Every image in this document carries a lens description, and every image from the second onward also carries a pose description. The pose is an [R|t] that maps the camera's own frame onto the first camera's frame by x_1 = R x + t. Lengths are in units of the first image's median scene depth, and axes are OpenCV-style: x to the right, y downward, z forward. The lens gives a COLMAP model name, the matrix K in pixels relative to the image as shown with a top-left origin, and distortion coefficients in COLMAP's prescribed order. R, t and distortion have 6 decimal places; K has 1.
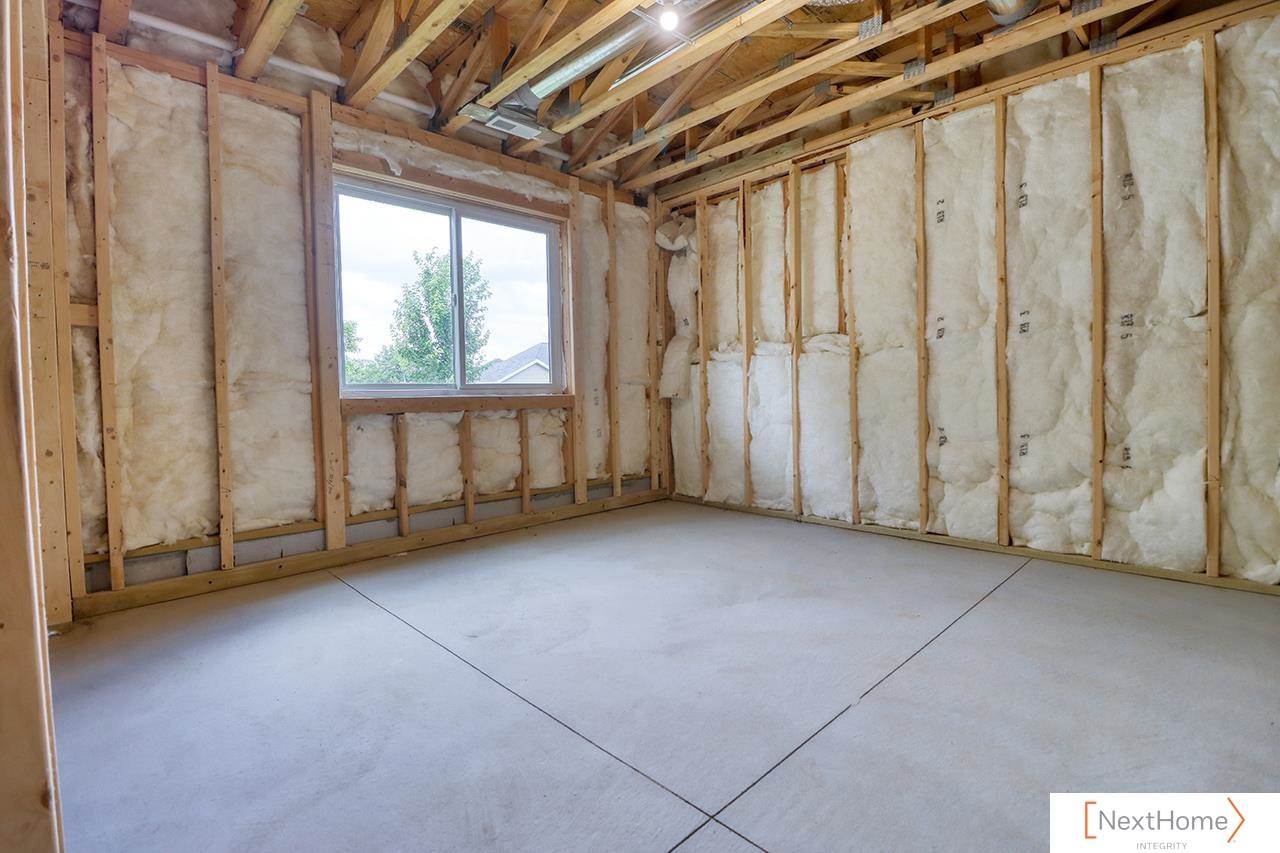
lens RADIAL K [[592.8, 0, 638.9], [0, 592.8, 416.1], [0, 0, 1]] dist [-0.005207, -0.010238]
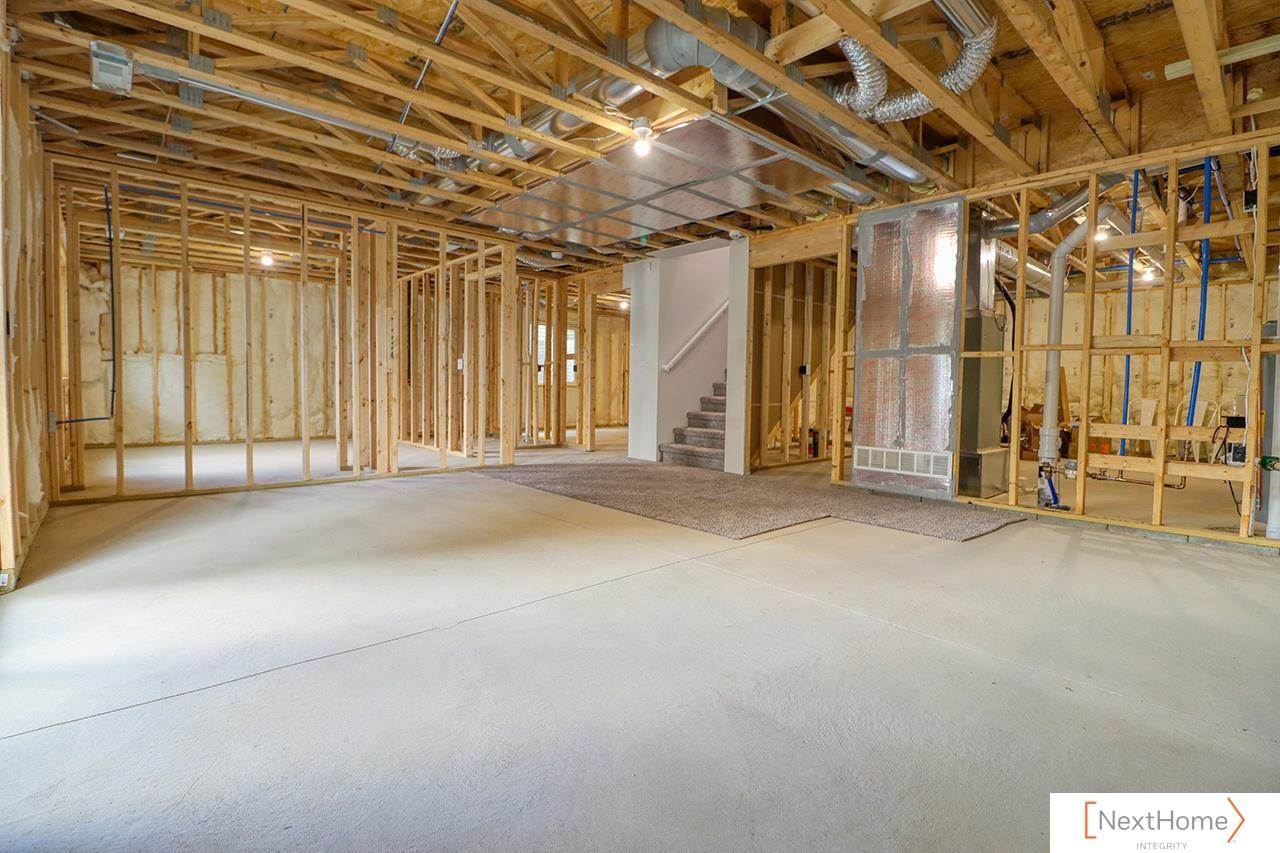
lens RADIAL K [[592.8, 0, 638.6], [0, 592.8, 417.5], [0, 0, 1]] dist [-0.005207, -0.010238]
pose [[0.043055, -0.034066, 0.998492, -2.014989], [0.017449, 0.999292, 0.033341, 0.054401], [-0.998920, 0.015987, 0.043619, -0.723693]]
